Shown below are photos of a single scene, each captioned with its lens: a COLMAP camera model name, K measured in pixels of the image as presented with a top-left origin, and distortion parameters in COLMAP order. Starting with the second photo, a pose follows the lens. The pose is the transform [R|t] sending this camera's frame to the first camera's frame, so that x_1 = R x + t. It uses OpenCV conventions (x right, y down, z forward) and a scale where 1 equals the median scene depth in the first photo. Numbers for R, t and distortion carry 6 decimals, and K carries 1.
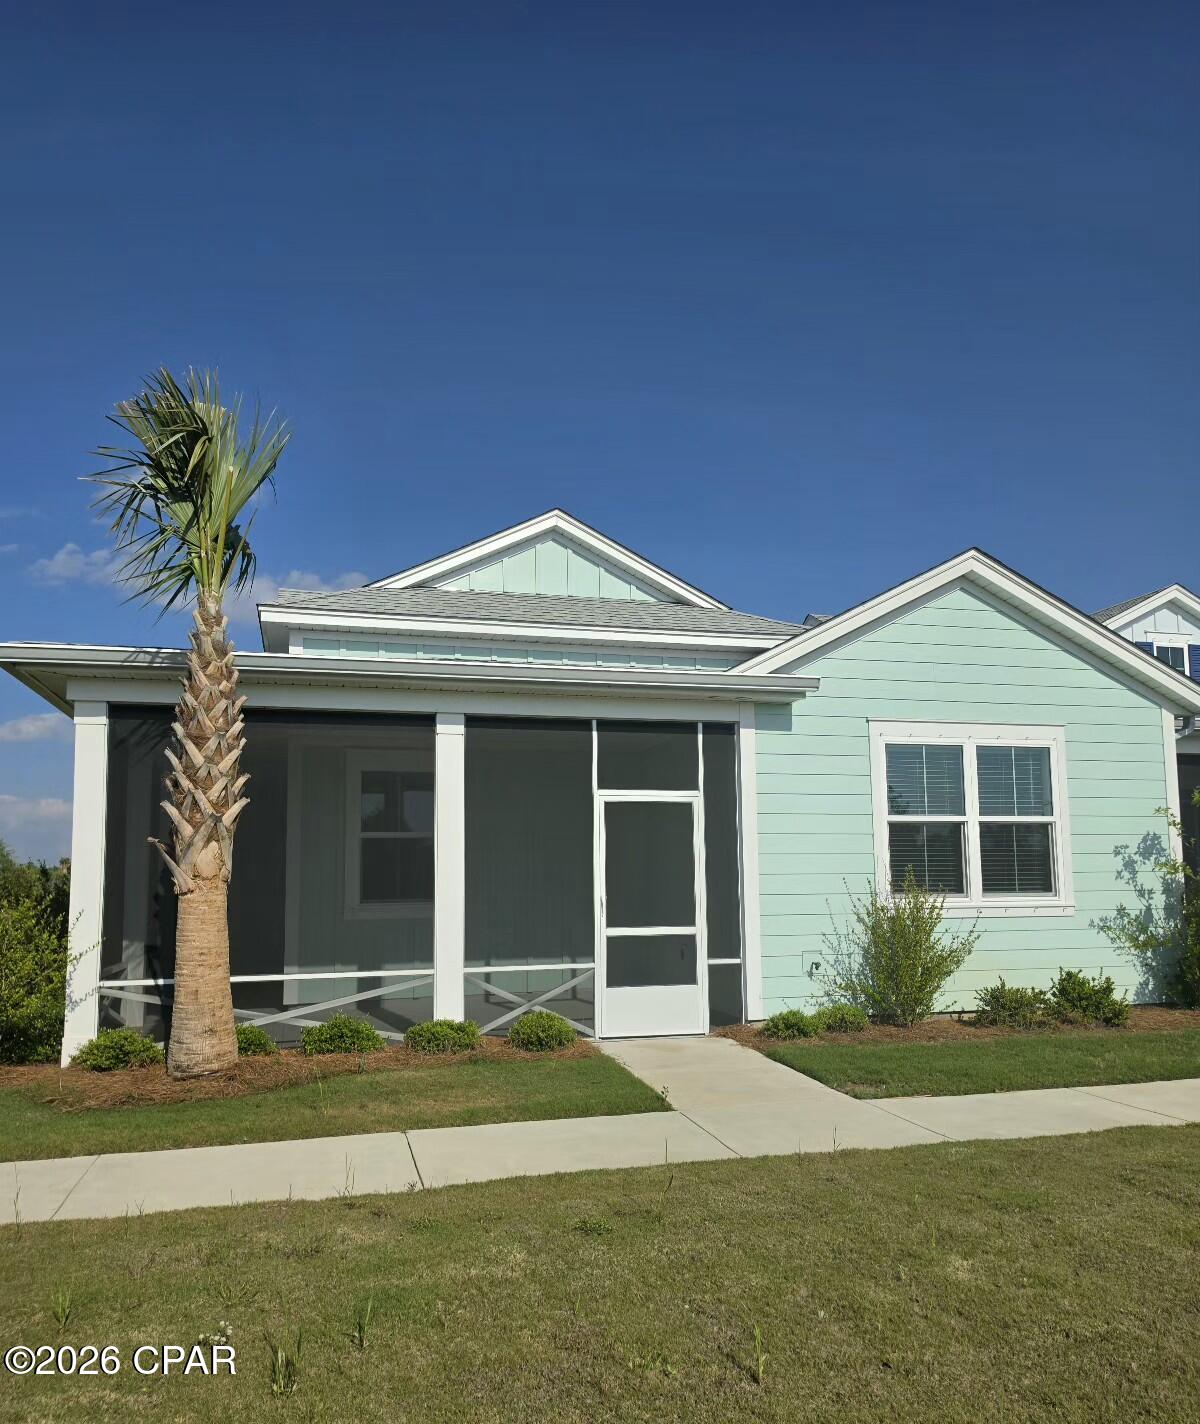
lens RADIAL K [[1098.7, 0, 600.5], [0, 1098.7, 803.6], [0, 0, 1]] dist [0.081943, -0.000928]
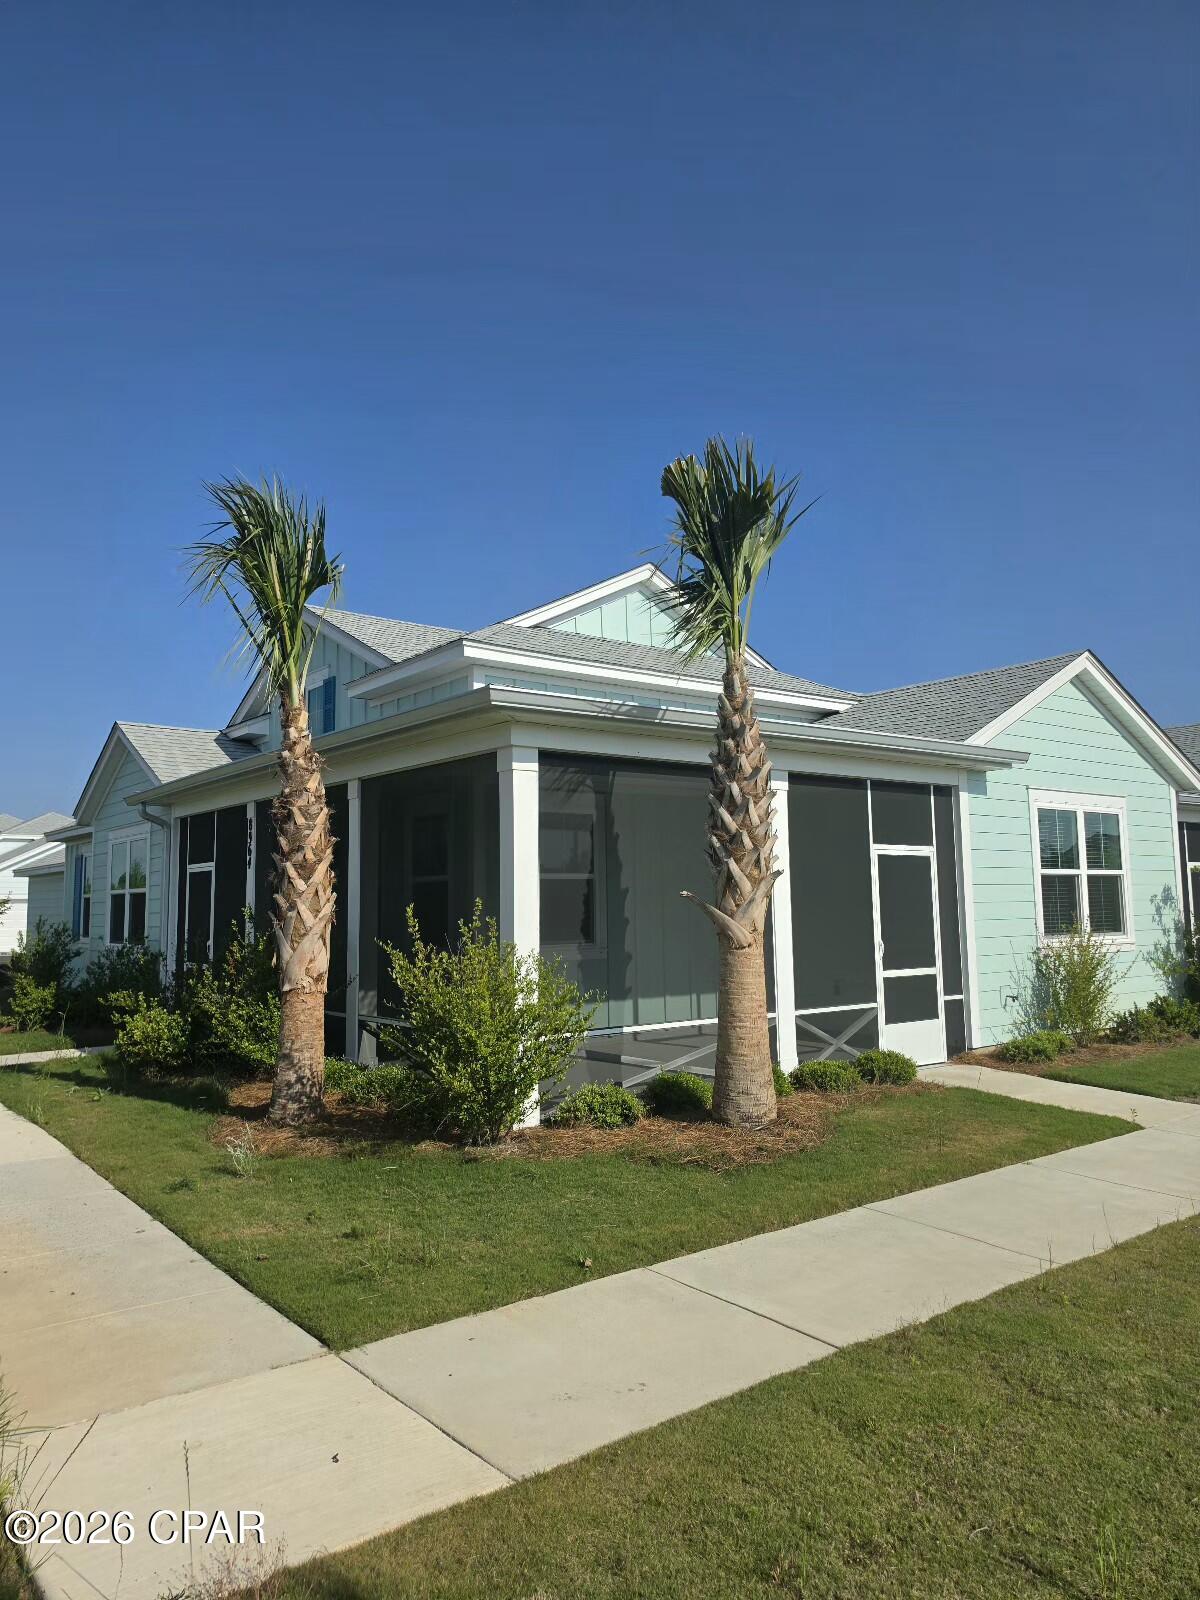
lens RADIAL K [[1102.1, 0, 600.0], [0, 1102.1, 800.0], [0, 0, 1]] dist [0.004319, 0.001027]
pose [[0.935077, 0.037006, 0.352508, -0.622107], [-0.028587, 0.999169, -0.029060, -0.016071], [-0.353290, 0.017096, 0.935358, 0.062830]]
